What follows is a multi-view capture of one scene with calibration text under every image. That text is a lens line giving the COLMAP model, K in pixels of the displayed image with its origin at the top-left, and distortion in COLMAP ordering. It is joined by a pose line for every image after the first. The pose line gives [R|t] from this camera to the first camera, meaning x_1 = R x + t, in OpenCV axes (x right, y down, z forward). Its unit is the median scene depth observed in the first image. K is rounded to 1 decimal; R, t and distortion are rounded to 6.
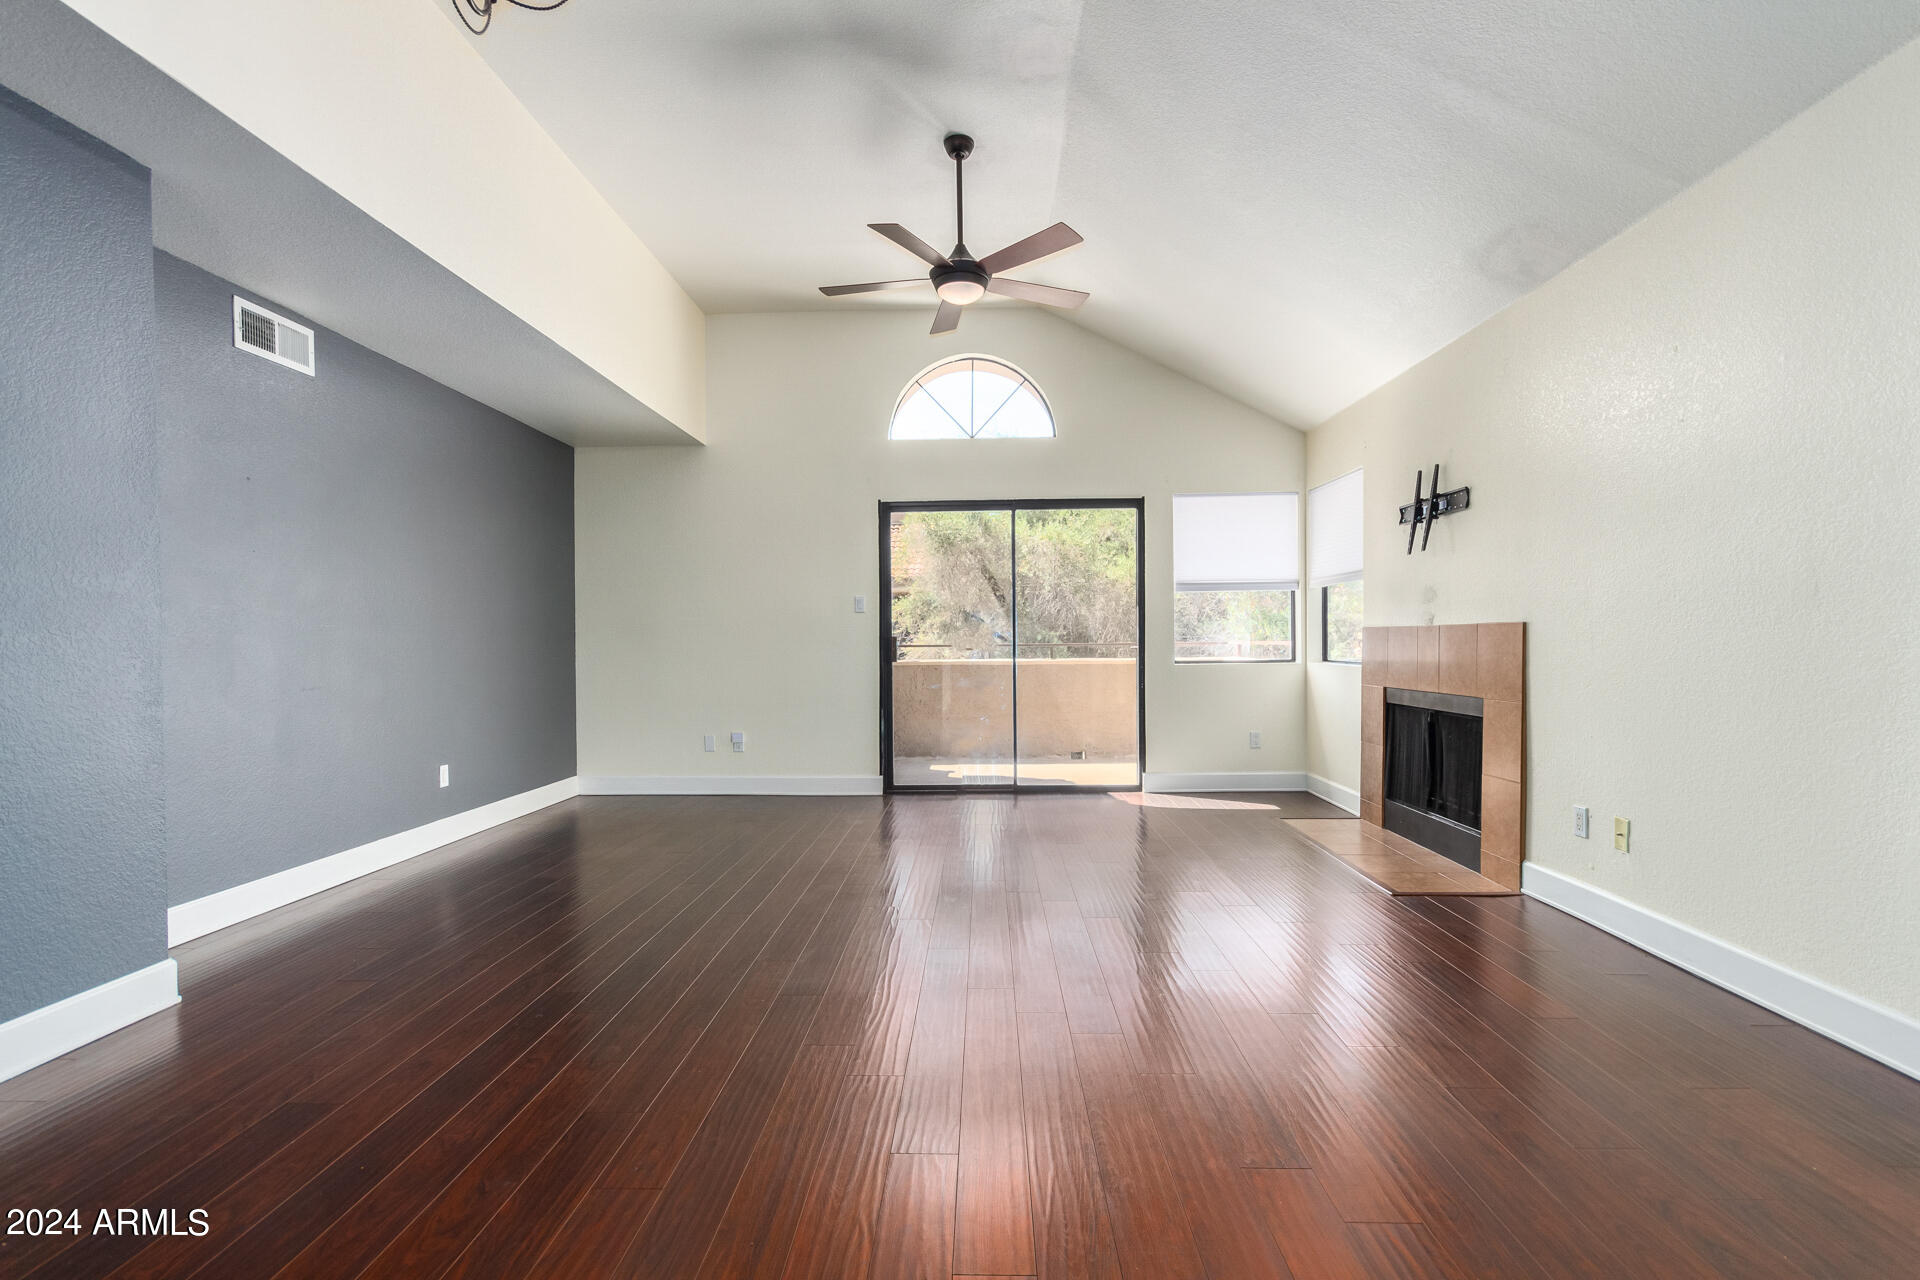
lens RADIAL K [[911.8, 0, 974.0], [0, 911.8, 647.7], [0, 0, 1]] dist [0.007491, 0.002000]
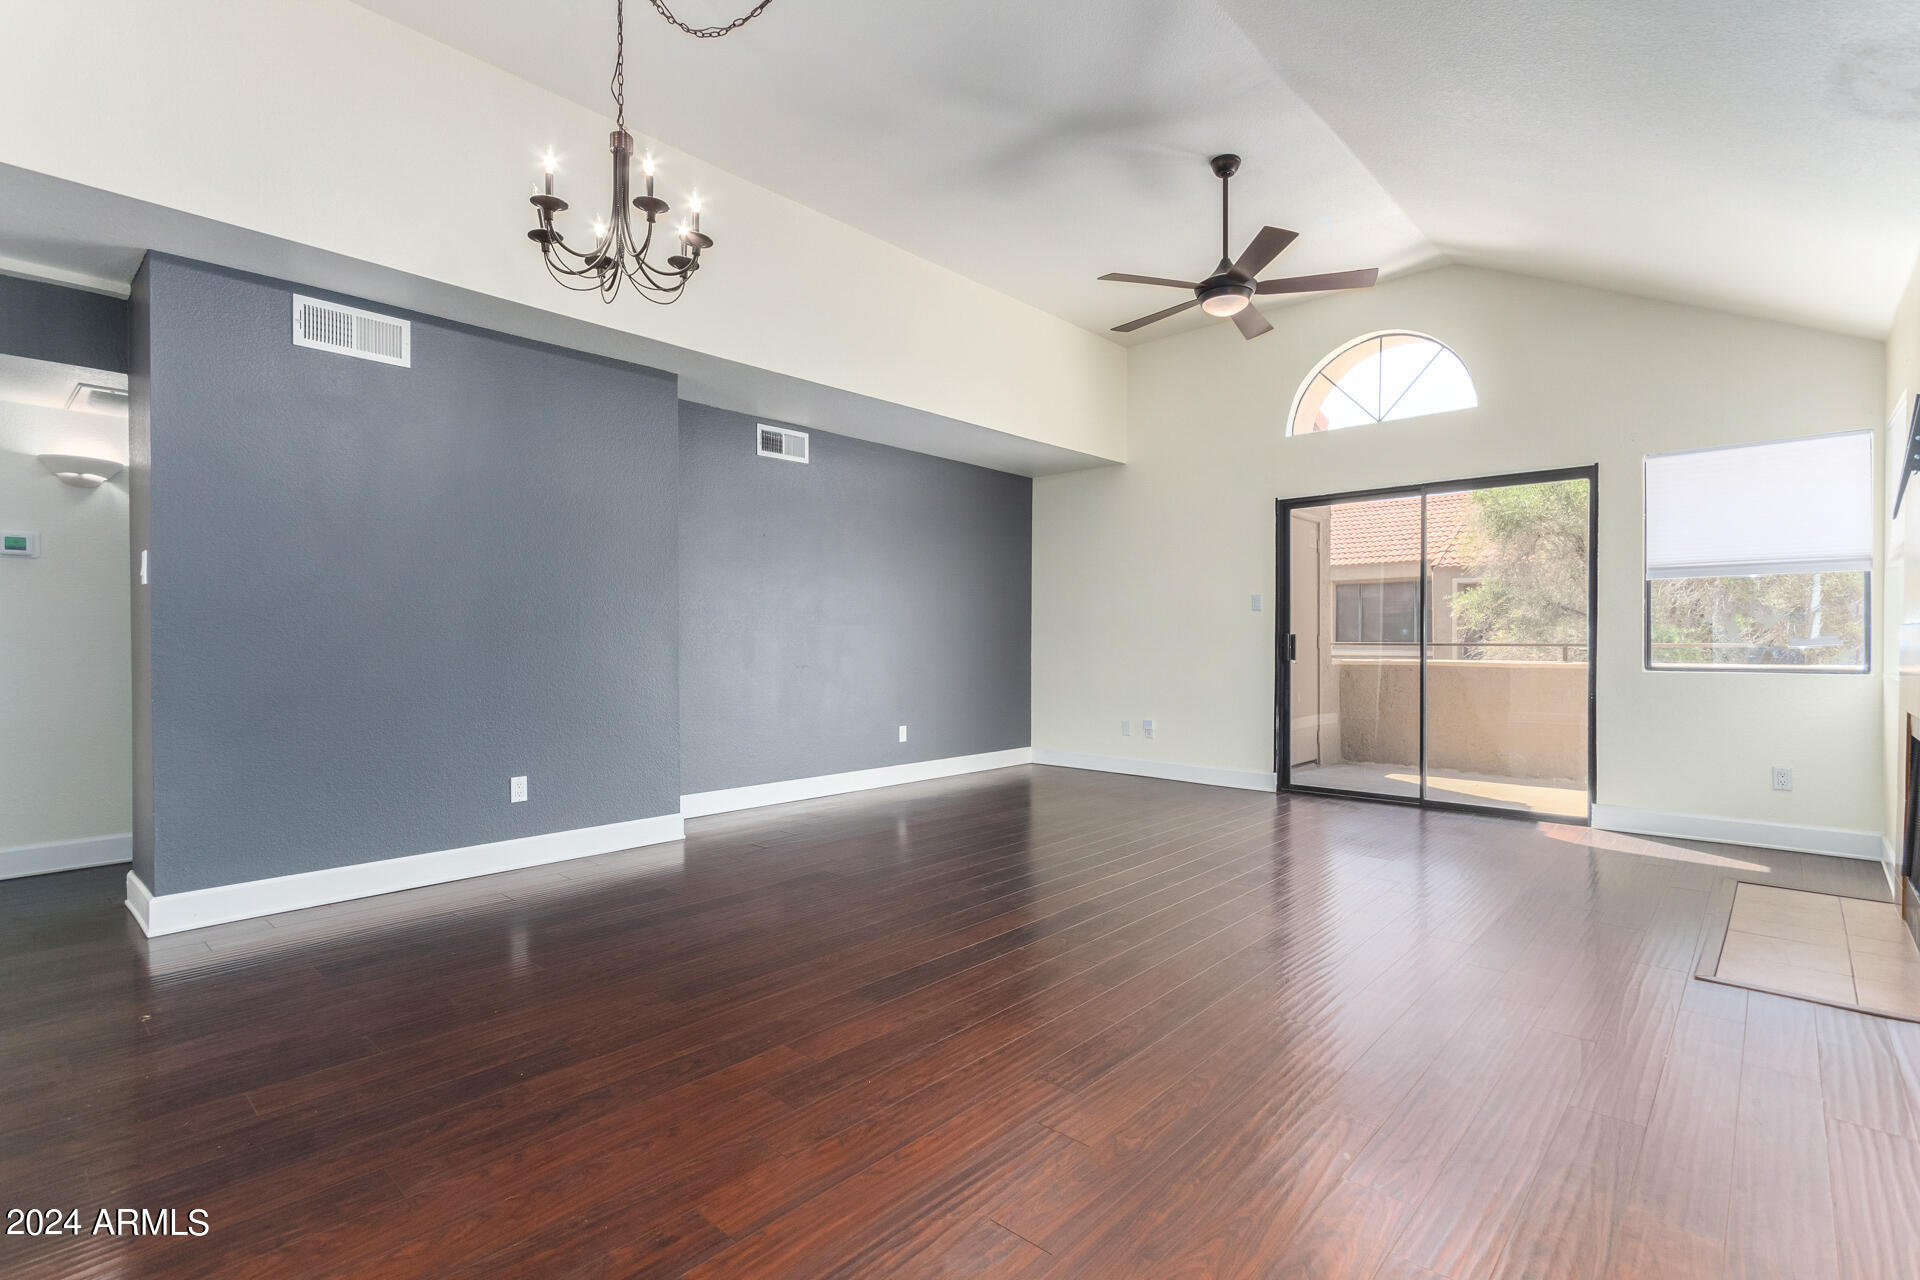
lens RADIAL K [[911.8, 0, 940.1], [0, 911.8, 633.4], [0, 0, 1]] dist [0.007491, 0.002000]
pose [[0.747104, 0.003832, -0.664696, 0.295653], [-0.011096, 0.999916, -0.006707, -0.002023], [0.664614, 0.012386, 0.747084, 0.005786]]
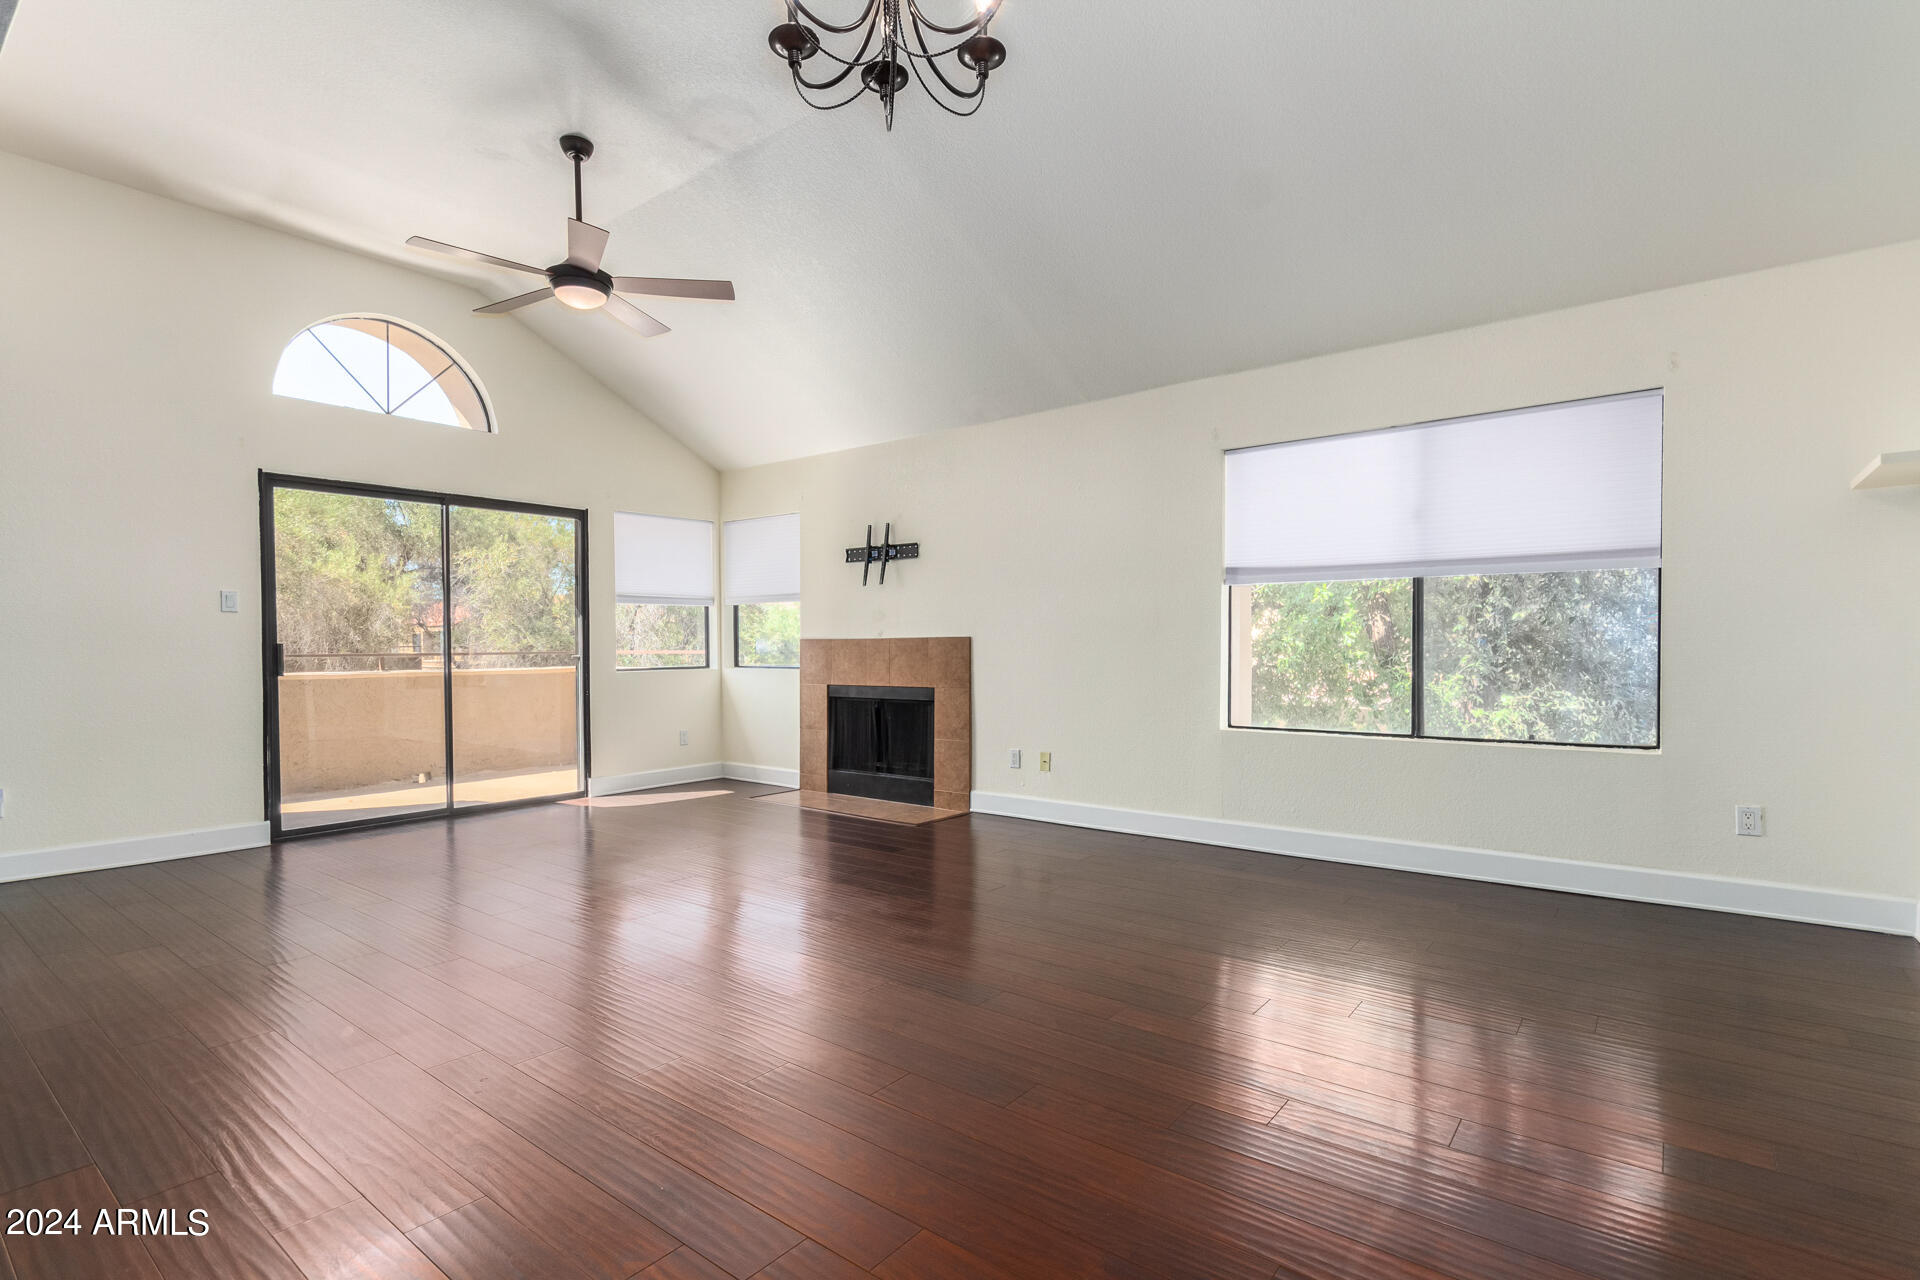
lens RADIAL K [[911.8, 0, 961.5], [0, 911.8, 661.3], [0, 0, 1]] dist [0.007491, 0.002000]
pose [[0.601644, -0.008585, 0.798719, -0.381587], [0.007203, 0.999960, 0.005323, 0.003394], [-0.798732, 0.002551, 0.601681, 0.050089]]
